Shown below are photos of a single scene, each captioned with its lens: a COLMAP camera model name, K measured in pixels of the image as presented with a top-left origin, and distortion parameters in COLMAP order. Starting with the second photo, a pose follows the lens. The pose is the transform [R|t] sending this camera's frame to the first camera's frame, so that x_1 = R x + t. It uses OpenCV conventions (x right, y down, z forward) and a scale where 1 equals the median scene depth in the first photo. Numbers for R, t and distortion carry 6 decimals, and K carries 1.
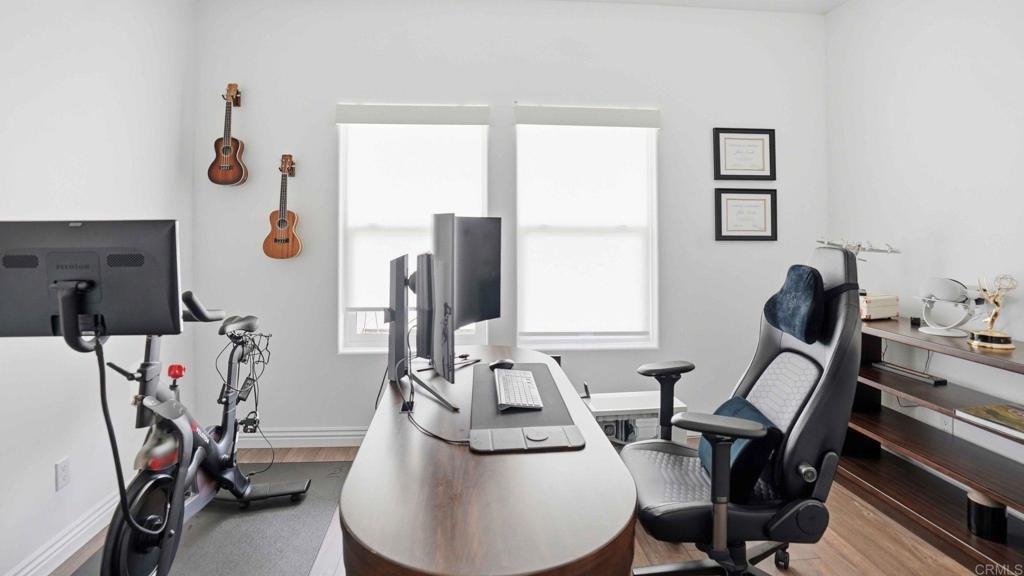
lens RADIAL K [[524.3, 0, 510.9], [0, 524.3, 230.2], [0, 0, 1]] dist [-0.018141, 0.000007]
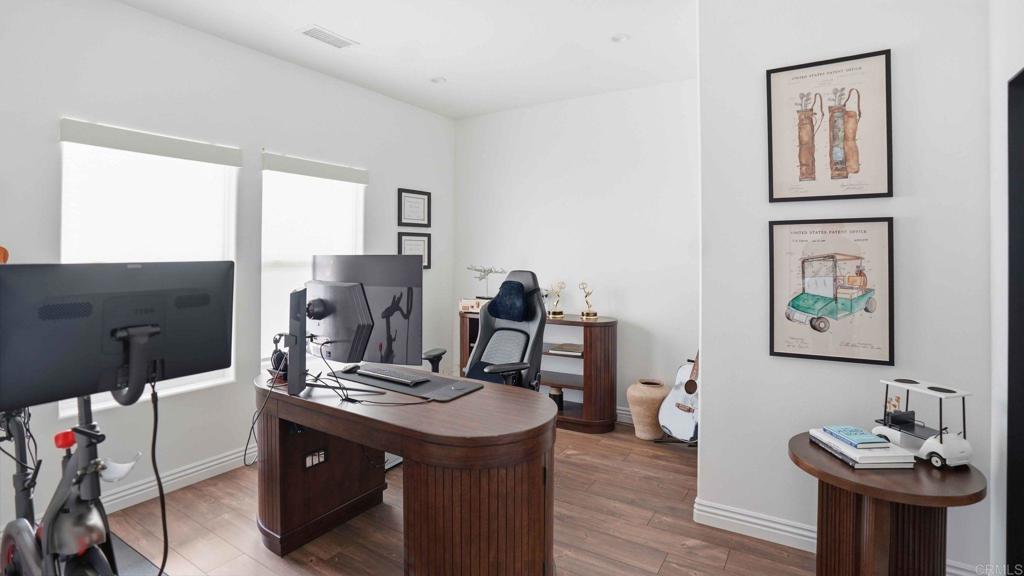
lens RADIAL K [[492.0, 0, 508.7], [0, 492.0, 274.5], [0, 0, 1]] dist [-0.066107, 0.023651]
pose [[0.618684, -0.039337, 0.784655, -0.474459], [0.022652, 0.999224, 0.032233, -0.003891], [-0.785314, -0.002168, 0.619094, -0.026277]]
